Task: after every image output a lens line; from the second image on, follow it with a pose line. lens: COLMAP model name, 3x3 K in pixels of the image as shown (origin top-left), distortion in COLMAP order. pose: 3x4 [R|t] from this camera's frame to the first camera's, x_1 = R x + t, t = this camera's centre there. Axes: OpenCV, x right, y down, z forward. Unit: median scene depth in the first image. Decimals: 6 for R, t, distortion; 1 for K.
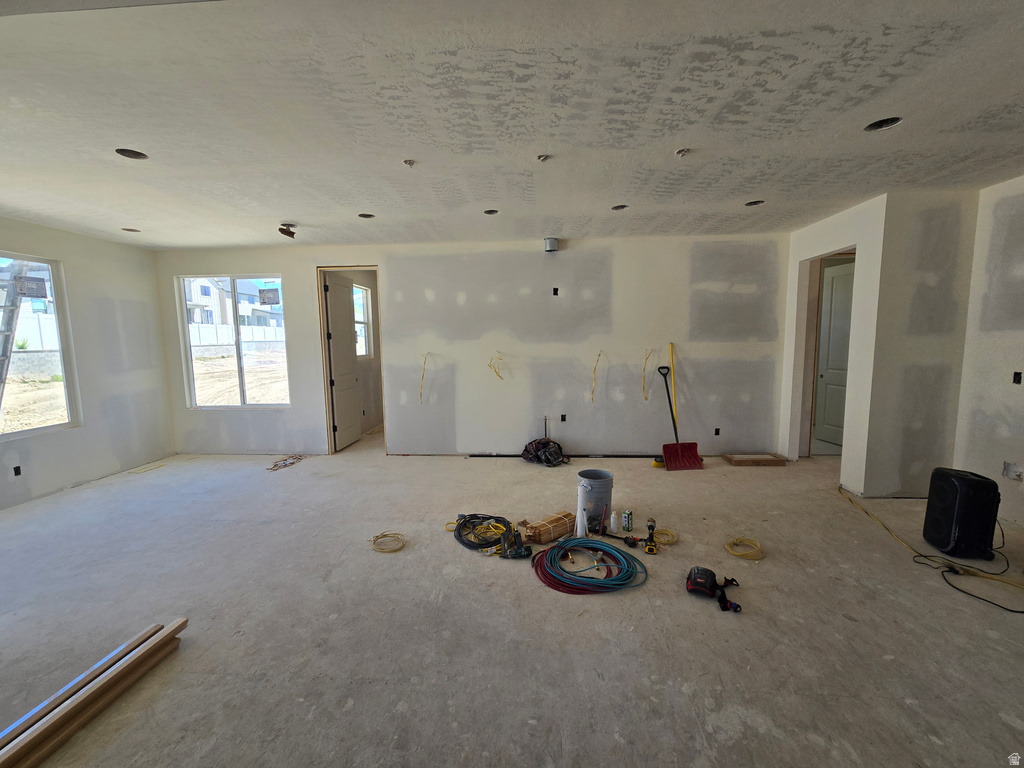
lens RADIAL K [[414.2, 0, 512.3], [0, 414.2, 383.2], [0, 0, 1]] dist [0.002970, 0.000452]
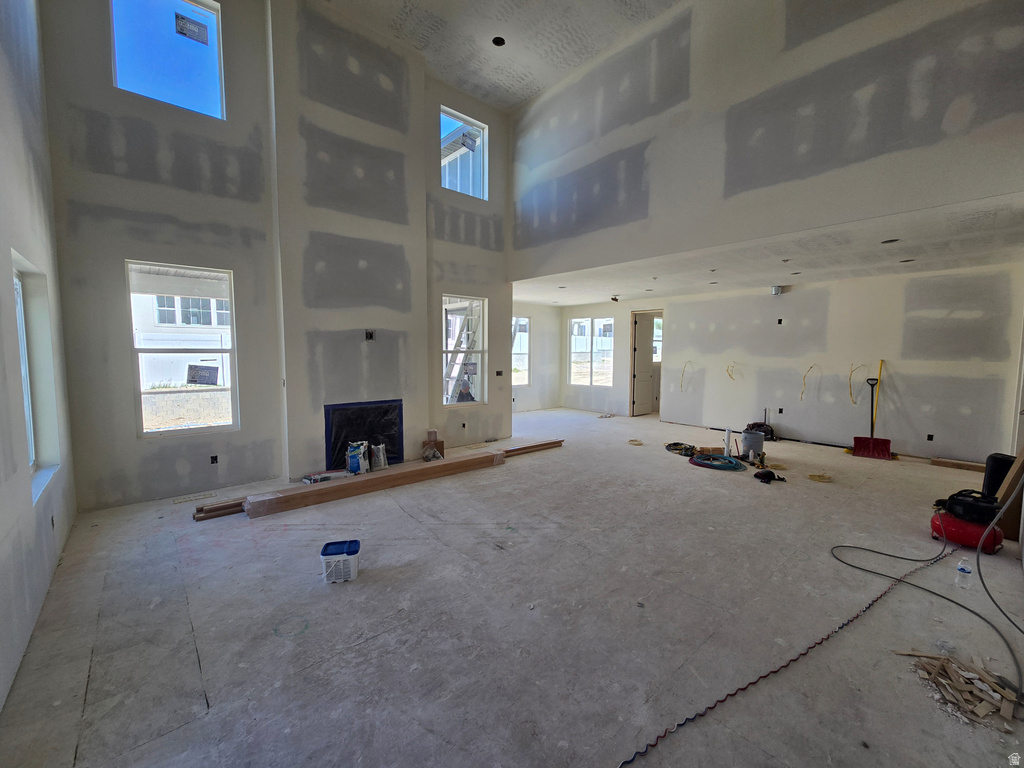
lens RADIAL K [[414.2, 0, 510.5], [0, 414.2, 382.2], [0, 0, 1]] dist [0.002970, 0.000452]
pose [[0.698299, 0.072227, -0.712153, 0.482922], [-0.090538, 0.995818, 0.012219, 0.053805], [0.710057, 0.055944, 0.701918, -0.645385]]
